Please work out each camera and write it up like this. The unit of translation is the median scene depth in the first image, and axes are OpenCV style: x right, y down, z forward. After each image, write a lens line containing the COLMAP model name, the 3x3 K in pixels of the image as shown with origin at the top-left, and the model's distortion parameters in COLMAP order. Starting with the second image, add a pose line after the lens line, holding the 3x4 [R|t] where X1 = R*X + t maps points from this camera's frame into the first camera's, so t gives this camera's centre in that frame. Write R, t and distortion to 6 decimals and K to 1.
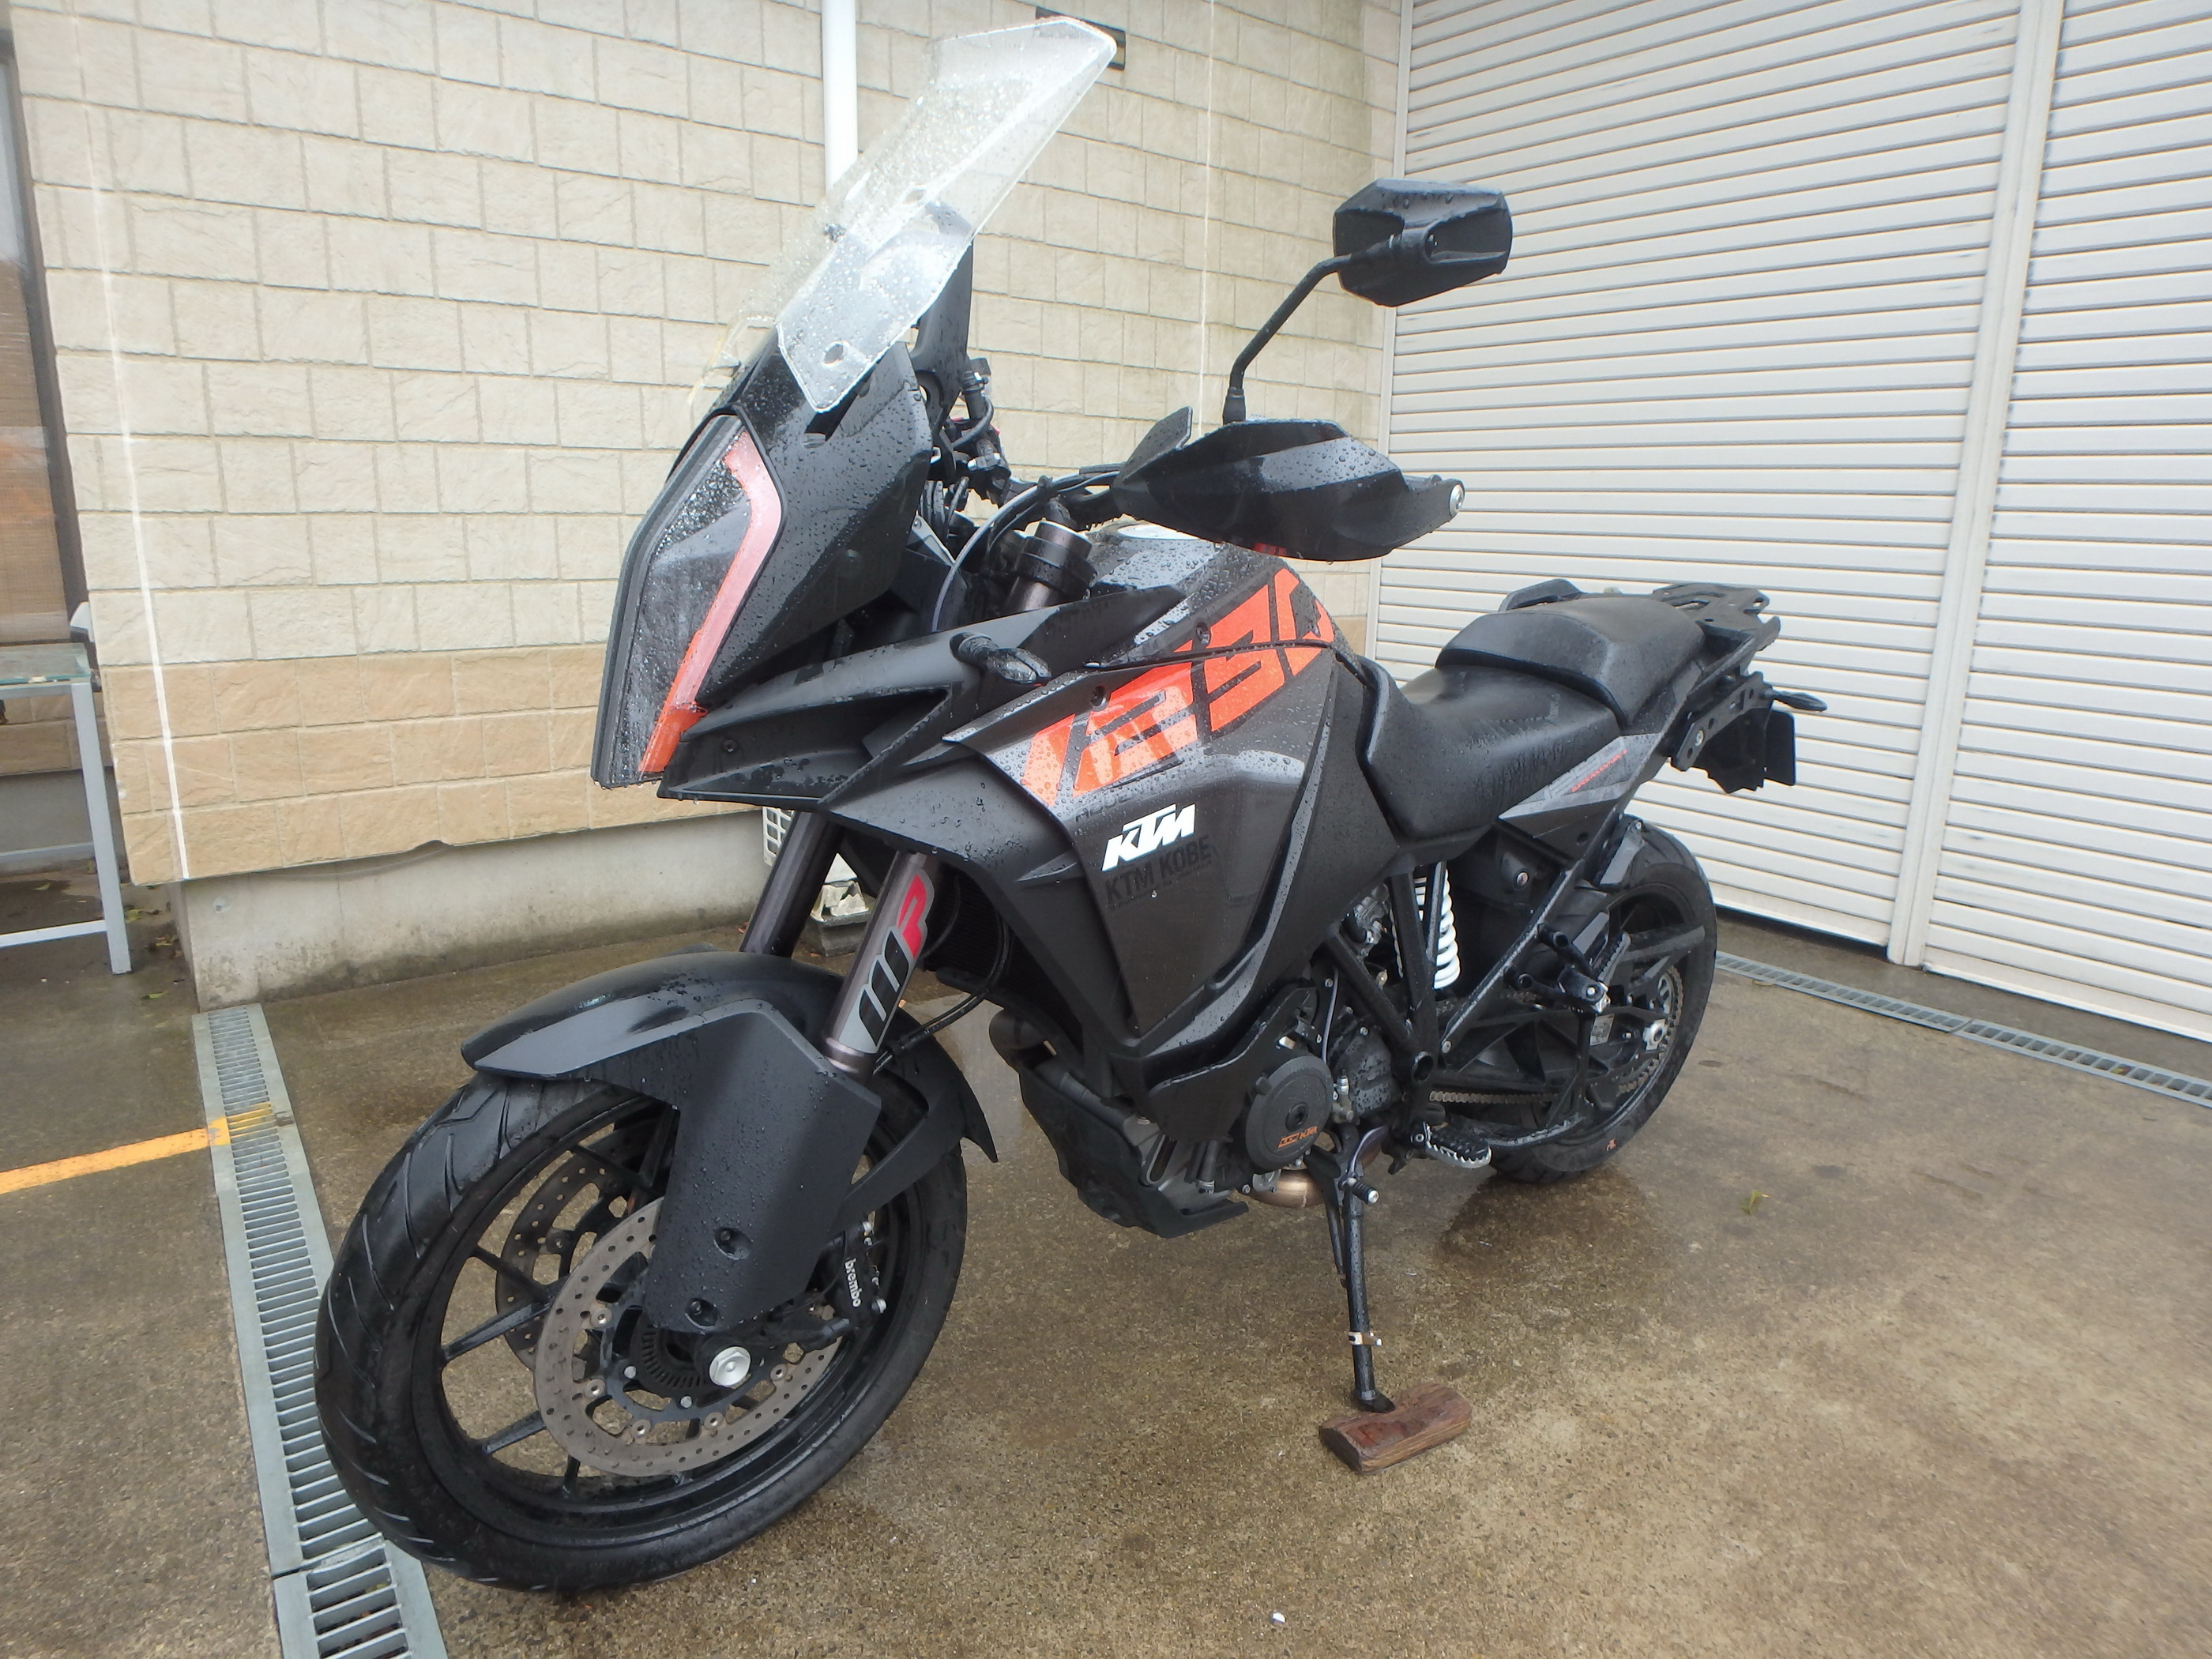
lens RADIAL K [[1429.2, 0, 1138.2], [0, 1429.2, 828.3], [0, 0, 1]] dist [-0.037712, 0.014040]
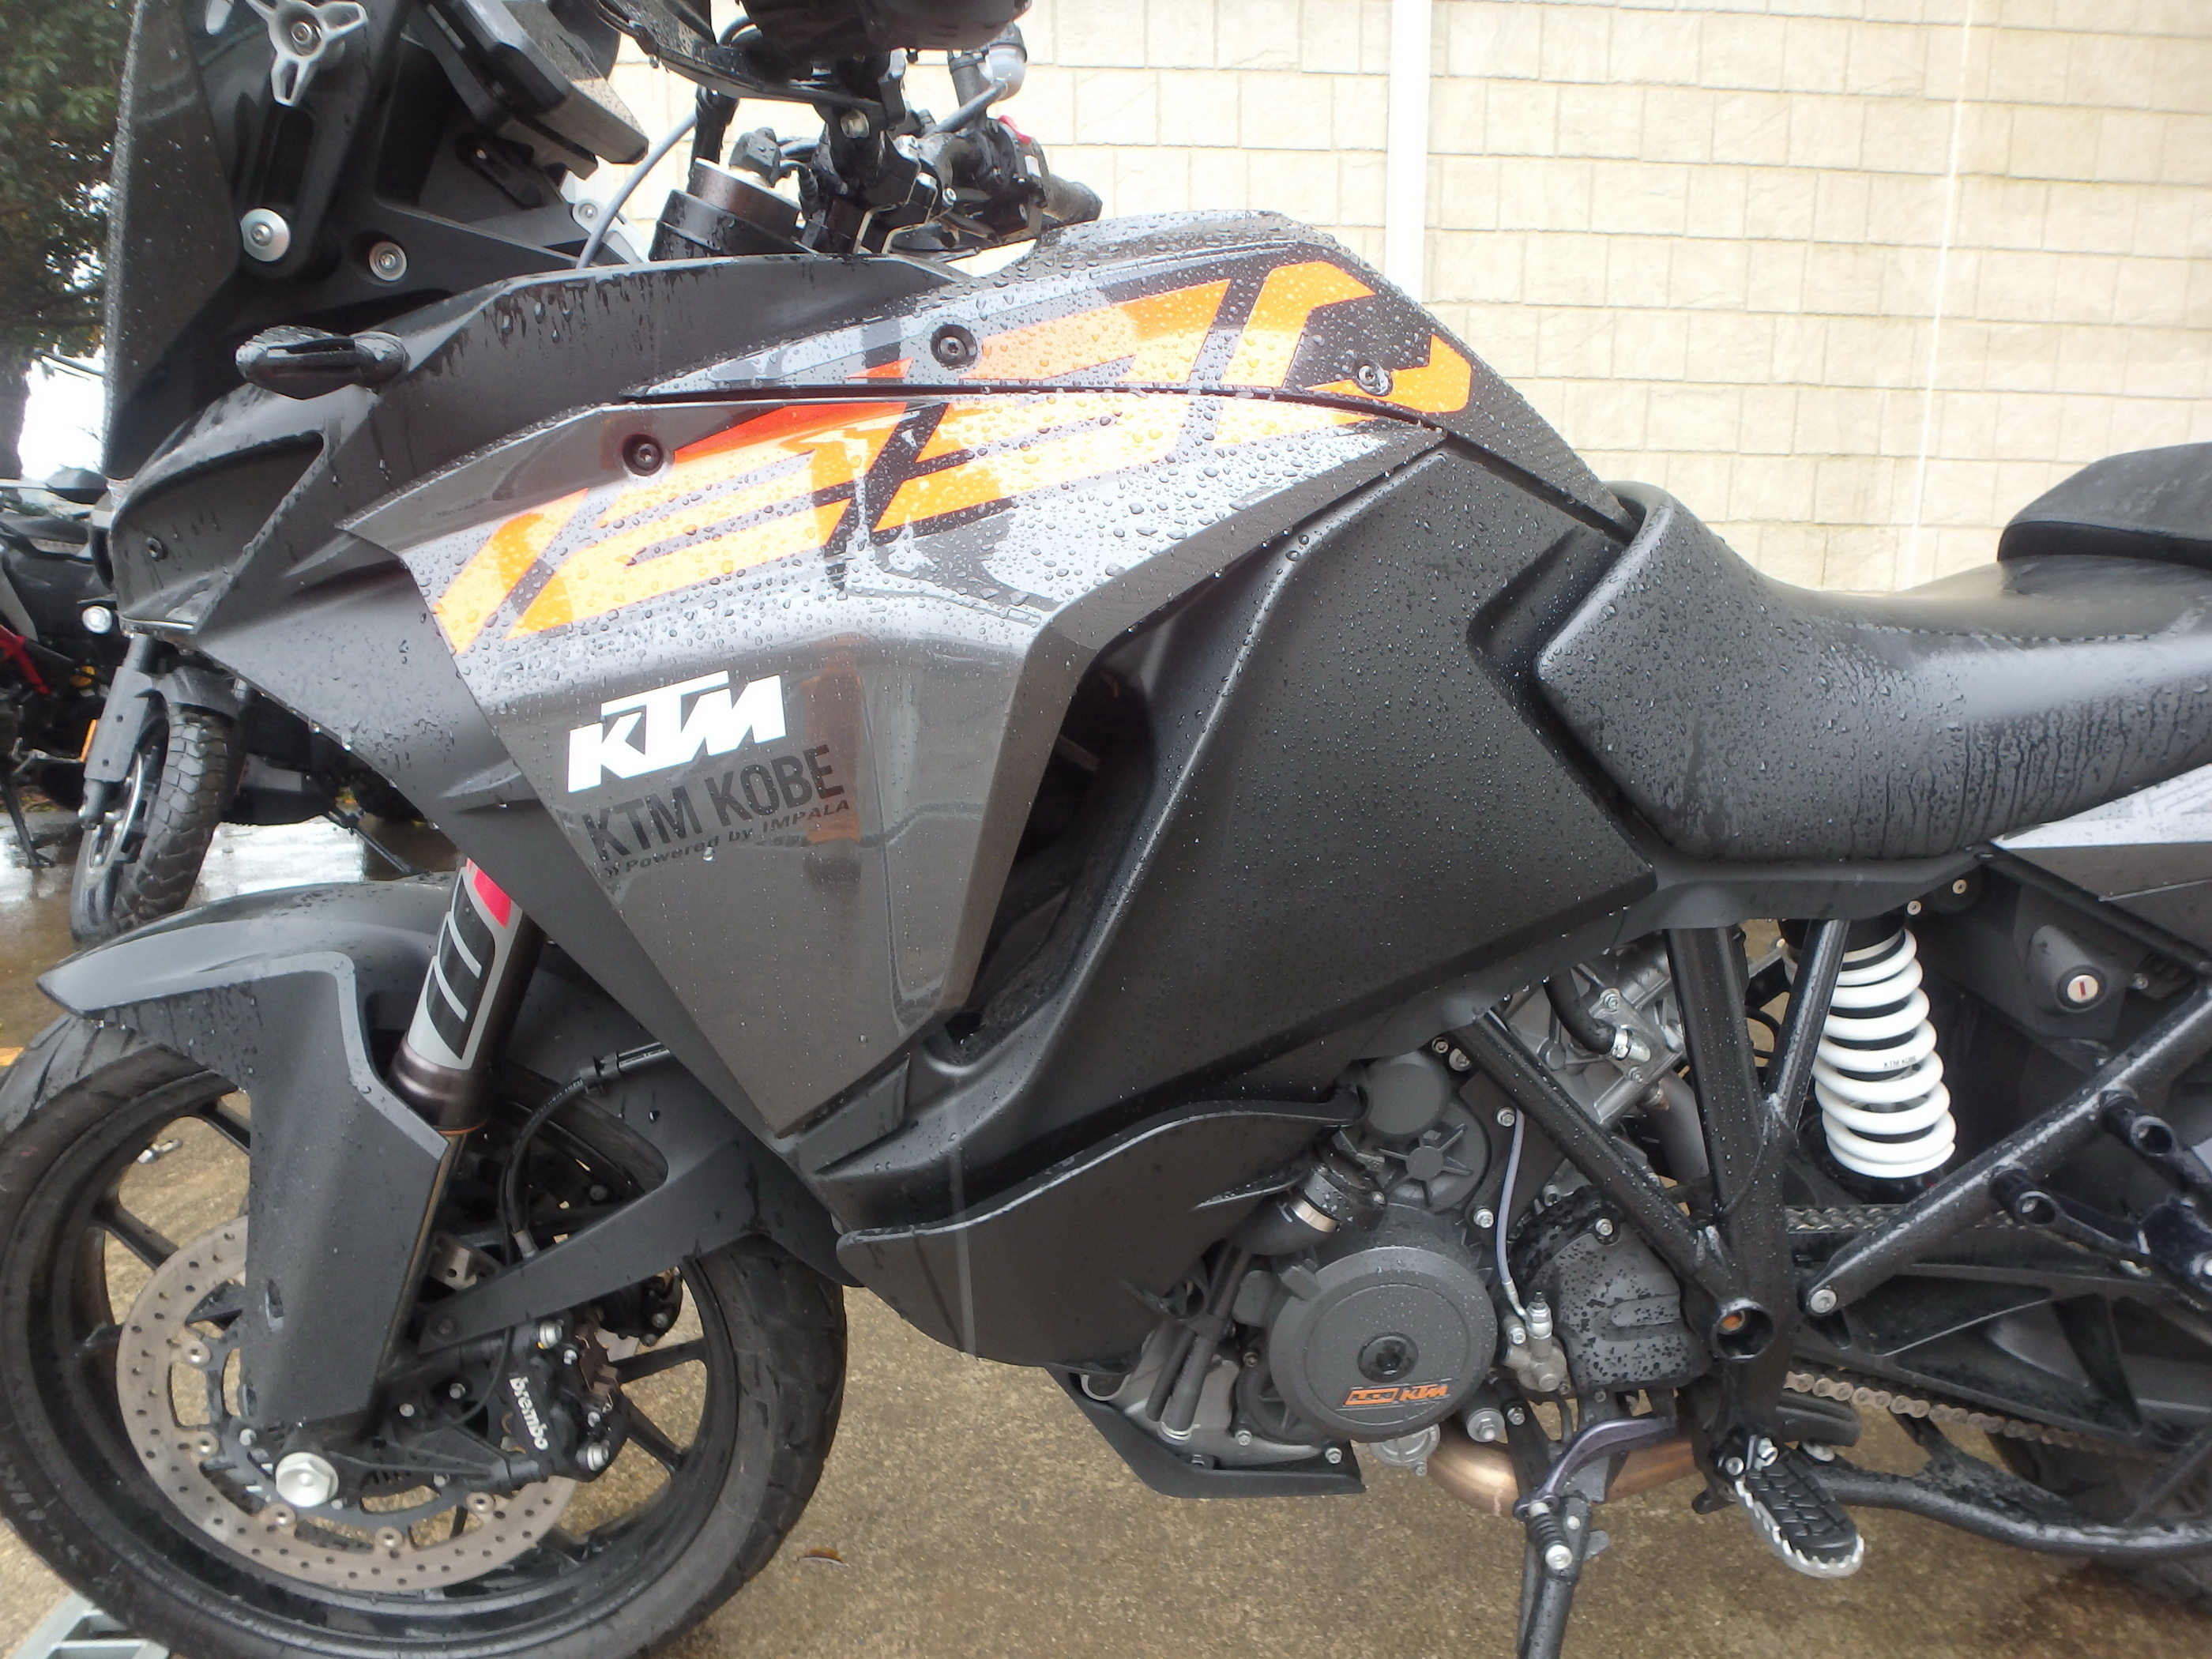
lens RADIAL K [[1382.4, 0, 1141.9], [0, 1382.4, 829.1], [0, 0, 1]] dist [-0.035397, 0.012039]
pose [[0.826381, 0.100476, -0.554075, 0.186244], [-0.106694, 0.994067, 0.021135, 0.005216], [0.552912, 0.041651, 0.832198, 0.328528]]
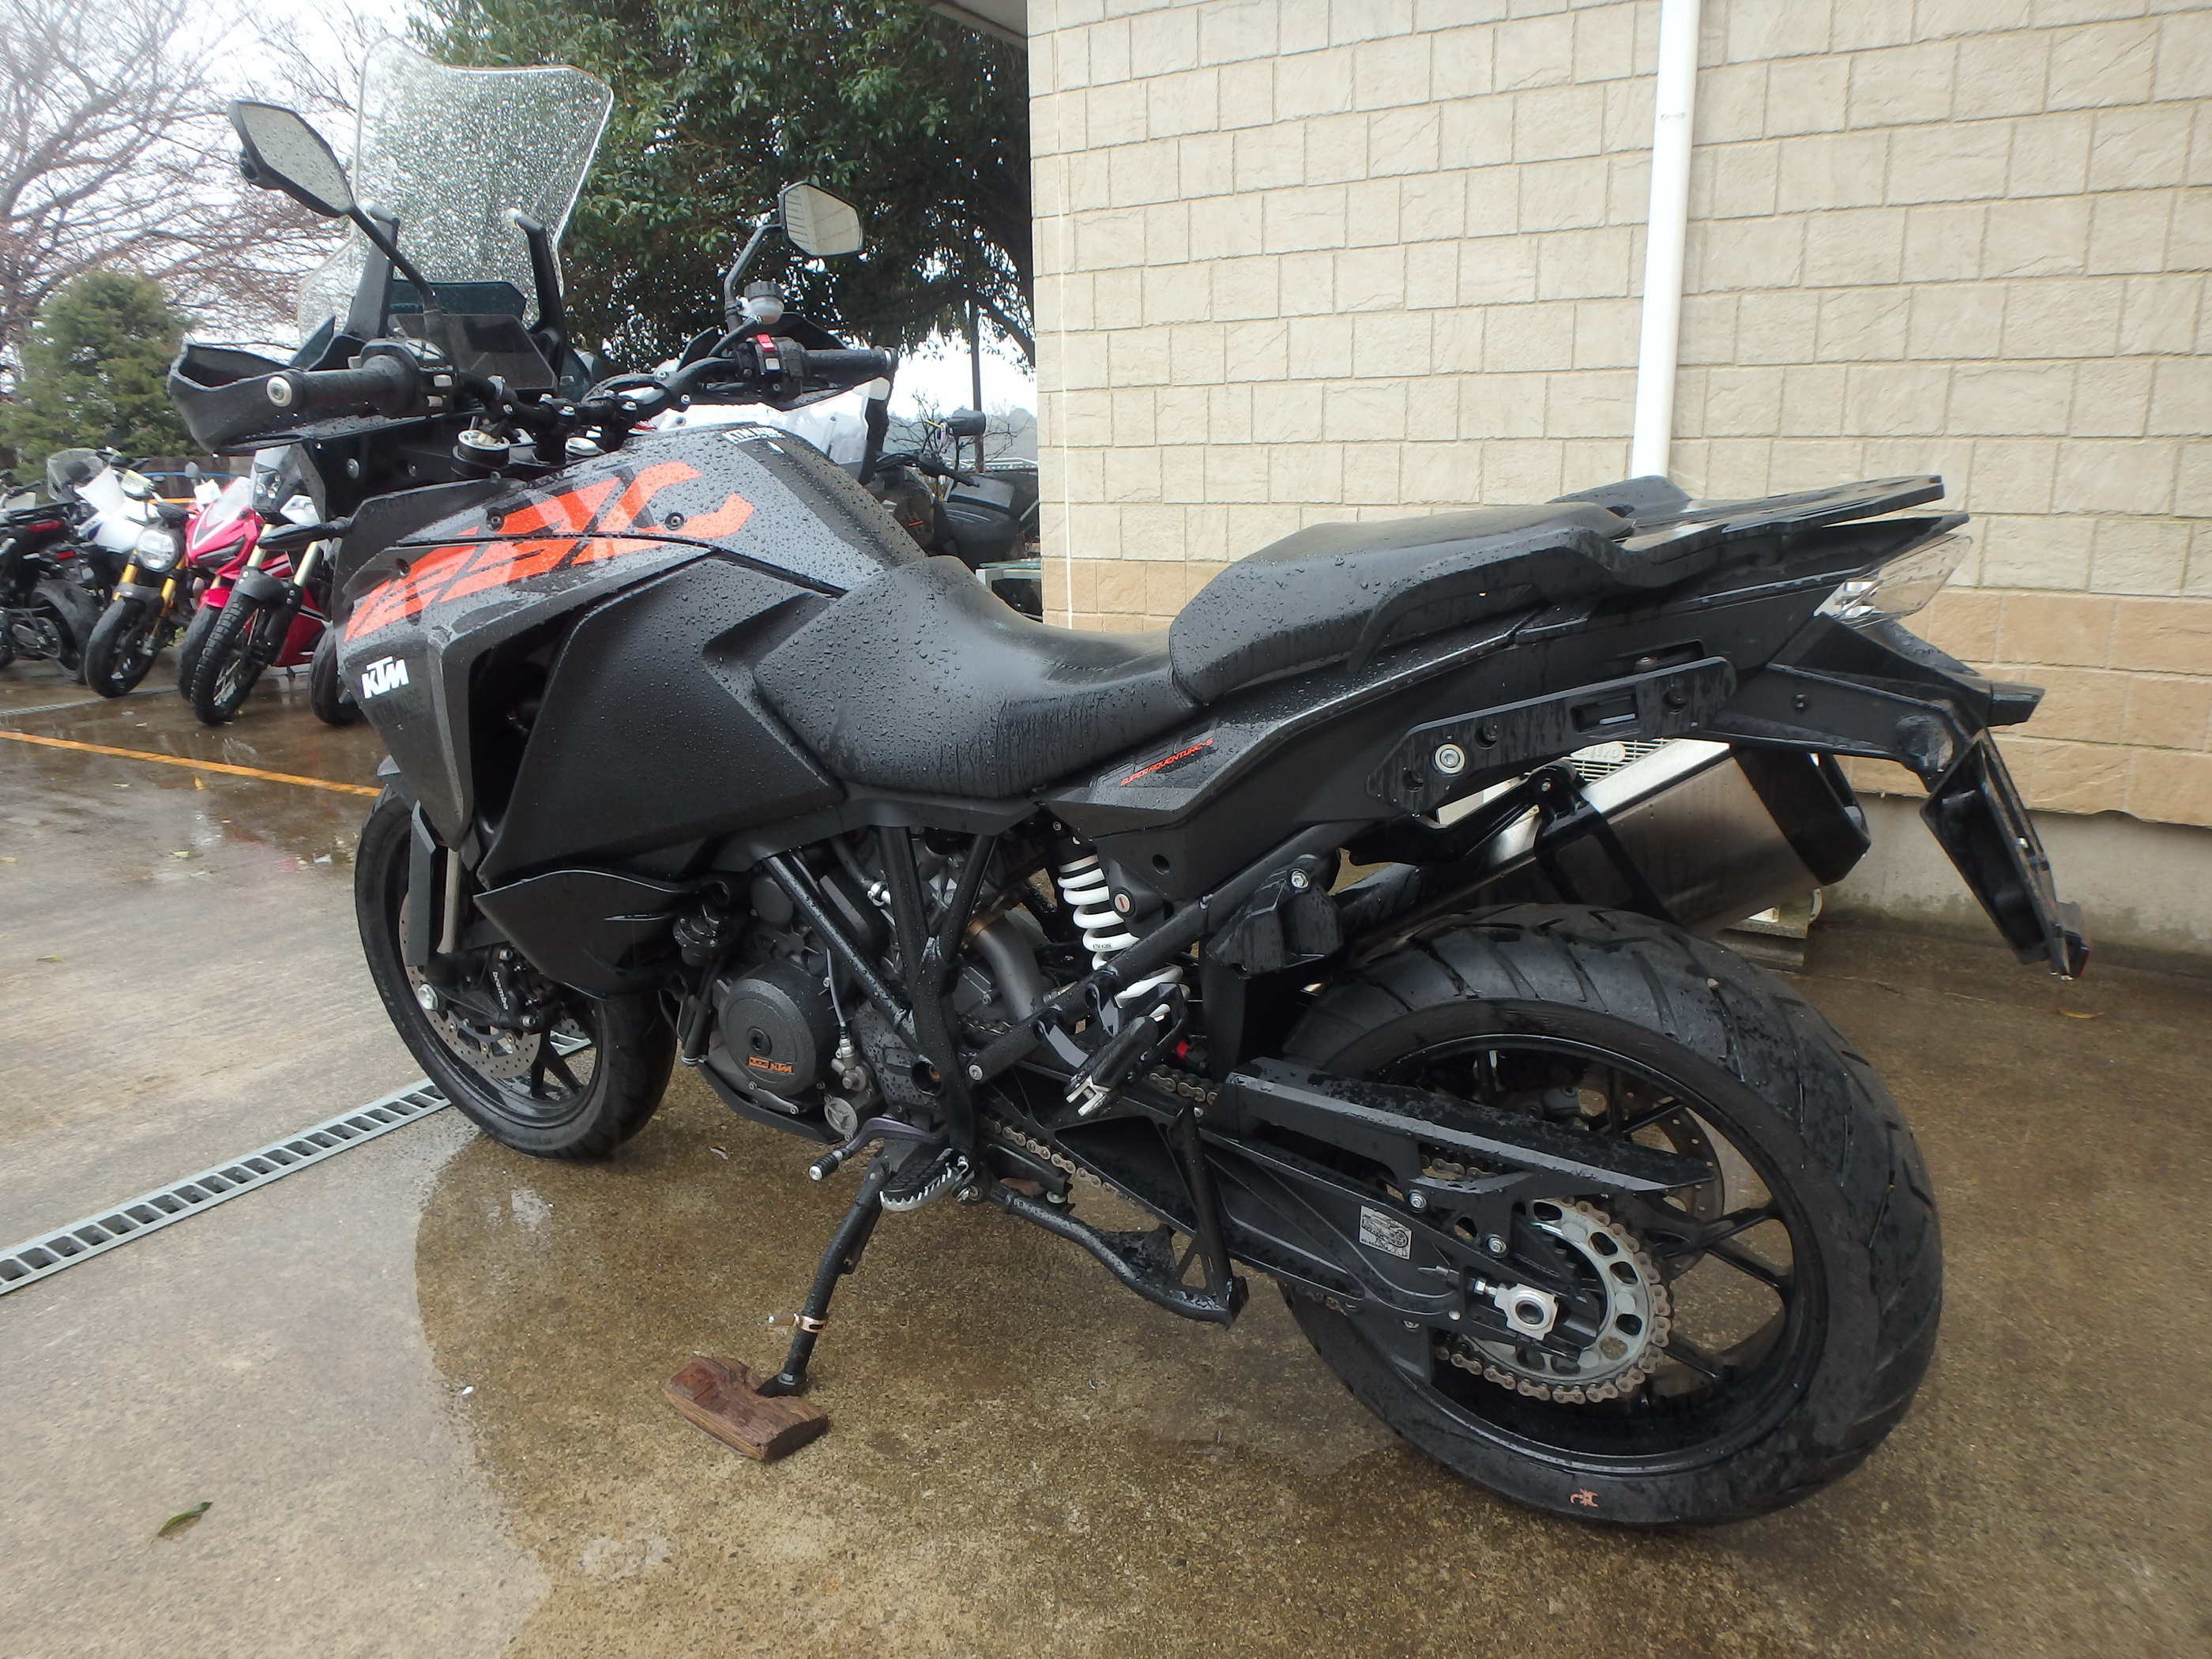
lens RADIAL K [[1429.2, 0, 1138.2], [0, 1429.2, 828.3], [0, 0, 1]] dist [-0.037712, 0.014040]
pose [[0.373166, 0.210107, -0.903661, 0.650035], [-0.182603, 0.971600, 0.150497, -0.080772], [0.909617, 0.108850, 0.400934, 0.522121]]
